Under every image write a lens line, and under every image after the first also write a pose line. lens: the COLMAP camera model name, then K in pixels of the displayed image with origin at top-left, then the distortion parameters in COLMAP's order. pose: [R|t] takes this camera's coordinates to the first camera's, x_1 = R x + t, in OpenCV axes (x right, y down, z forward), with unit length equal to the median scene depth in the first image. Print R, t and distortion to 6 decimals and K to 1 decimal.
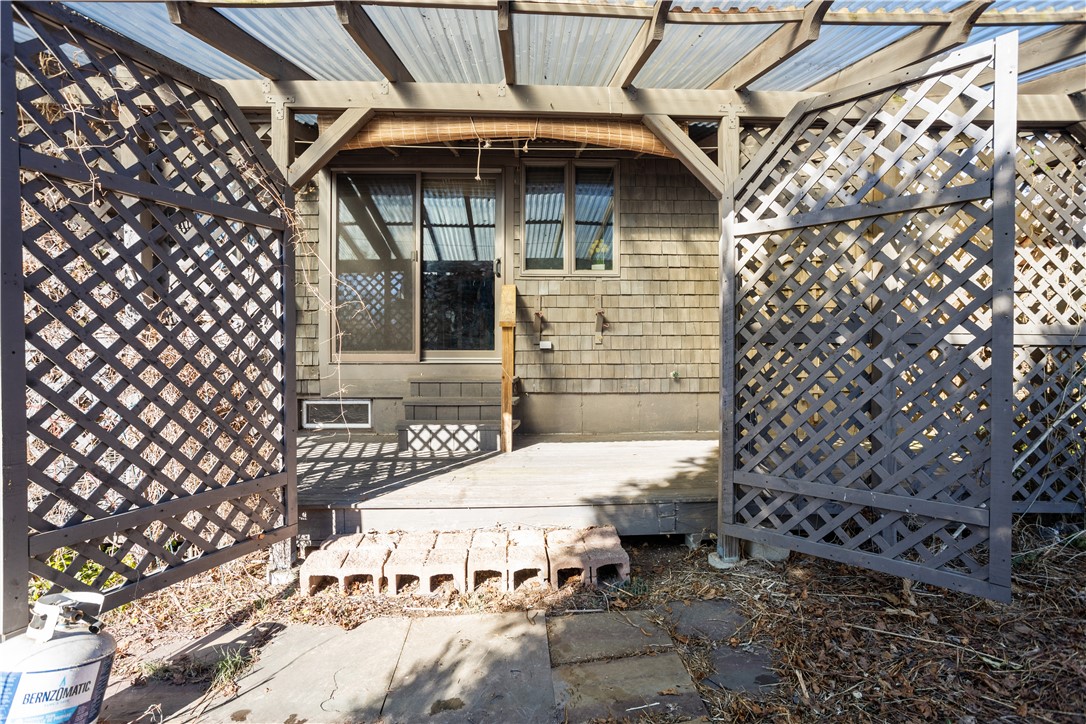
lens RADIAL K [[514.6, 0, 543.4], [0, 514.6, 361.7], [0, 0, 1]] dist [0.000746, 0.003016]
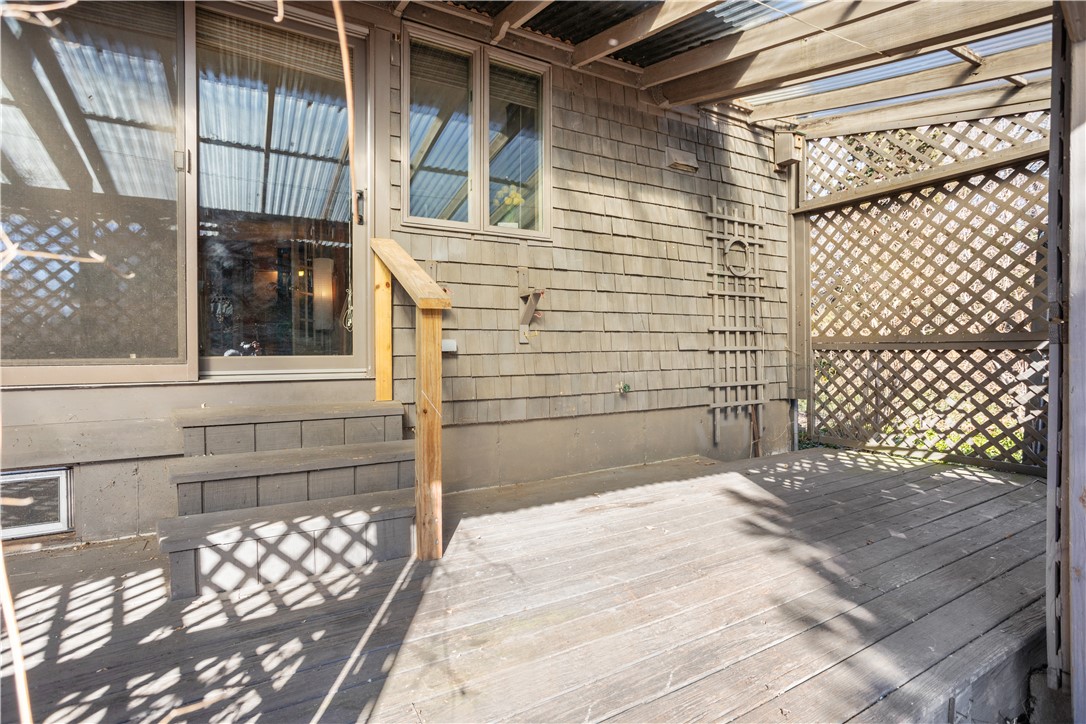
lens RADIAL K [[514.6, 0, 519.5], [0, 514.6, 355.8], [0, 0, 1]] dist [0.000746, 0.003016]
pose [[0.898790, -0.009985, 0.438266, -0.179419], [0.018100, 0.999733, -0.014341, -0.010260], [-0.438006, 0.020822, 0.898731, 0.426917]]
